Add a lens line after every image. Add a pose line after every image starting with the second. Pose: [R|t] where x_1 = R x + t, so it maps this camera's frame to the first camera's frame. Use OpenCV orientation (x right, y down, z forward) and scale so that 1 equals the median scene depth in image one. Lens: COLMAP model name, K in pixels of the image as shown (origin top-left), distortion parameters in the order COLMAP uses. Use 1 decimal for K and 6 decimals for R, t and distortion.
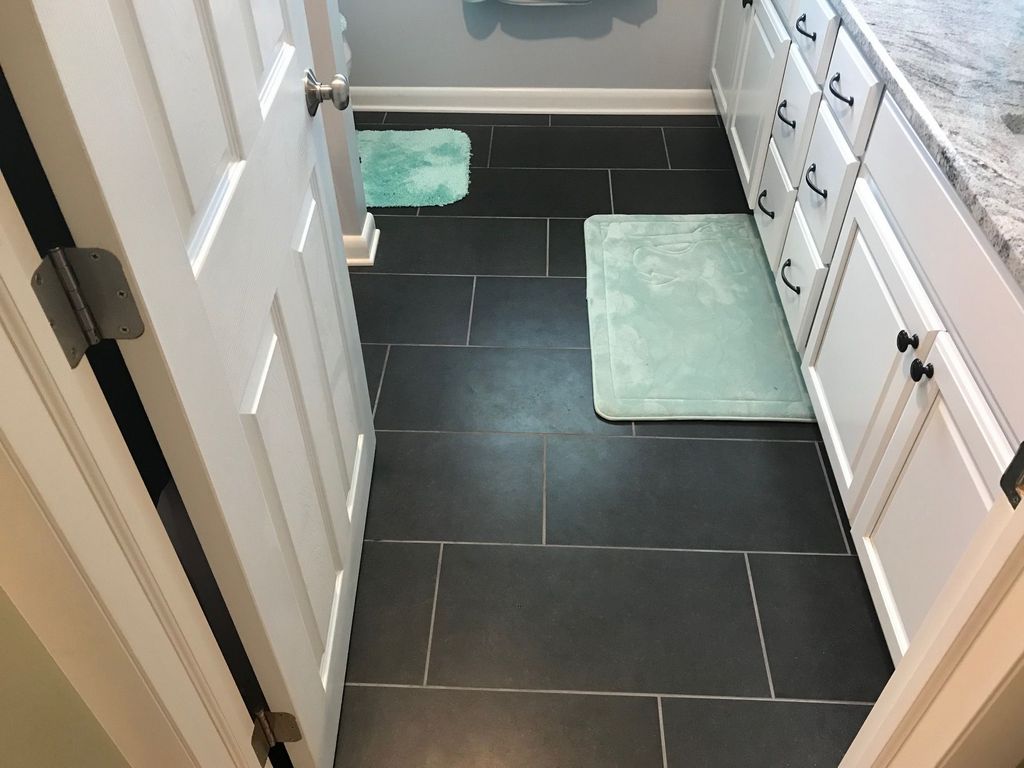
lens RADIAL K [[833.6, 0, 509.1], [0, 833.6, 374.4], [0, 0, 1]] dist [0.033674, -0.033310]
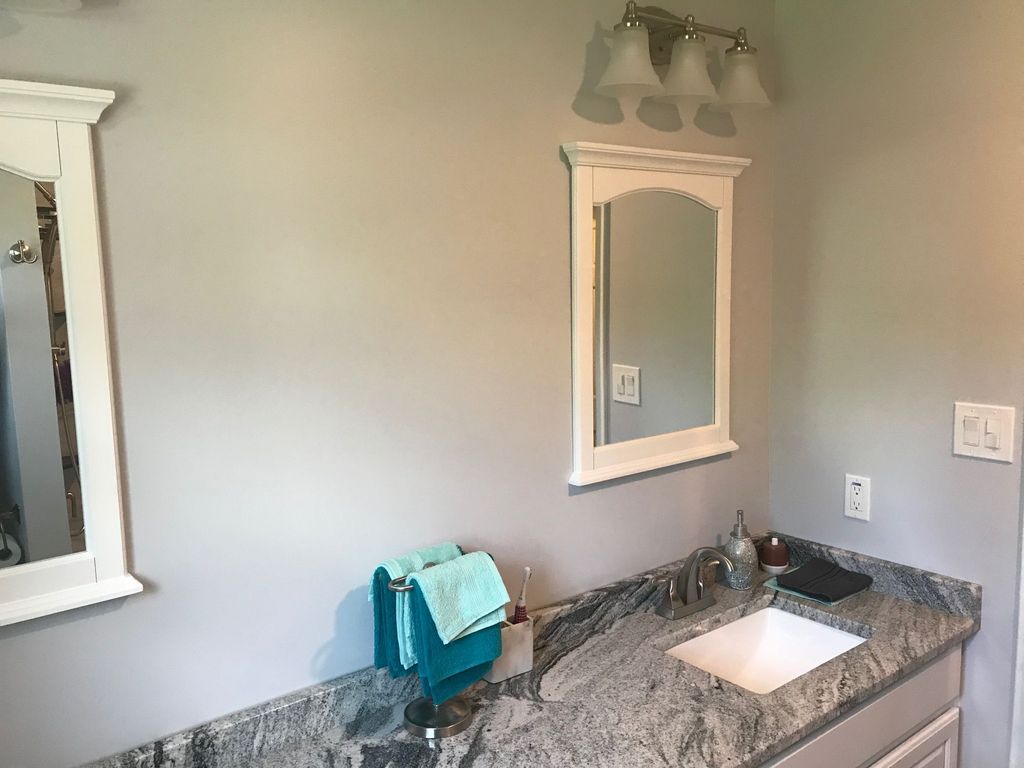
lens RADIAL K [[833.6, 0, 509.1], [0, 833.6, 374.4], [0, 0, 1]] dist [0.033674, -0.033310]
pose [[-0.645302, -0.056259, 0.761854, -0.103501], [0.546988, 0.662157, 0.512204, -1.121089], [-0.533283, 0.747250, -0.396518, 0.986250]]
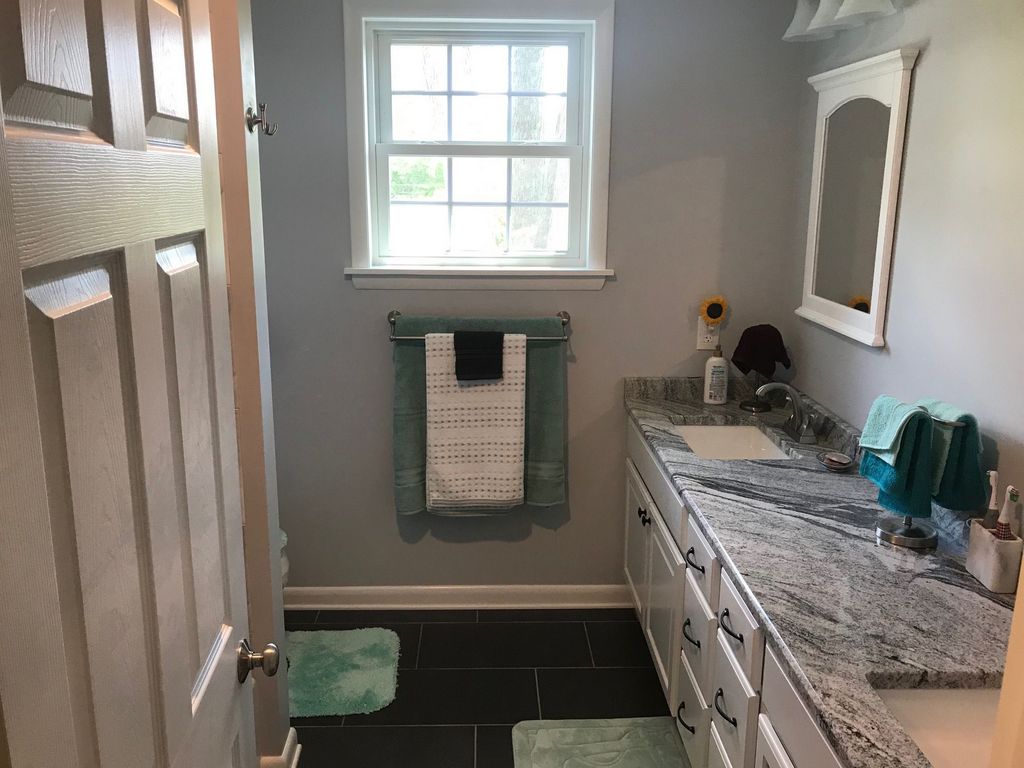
lens RADIAL K [[833.6, 0, 509.1], [0, 833.6, 374.4], [0, 0, 1]] dist [0.033674, -0.033310]
pose [[0.997240, 0.002148, 0.074217, 0.017693], [0.034870, 0.868935, -0.493696, -0.085352], [-0.065550, 0.494922, 0.866462, -0.103265]]
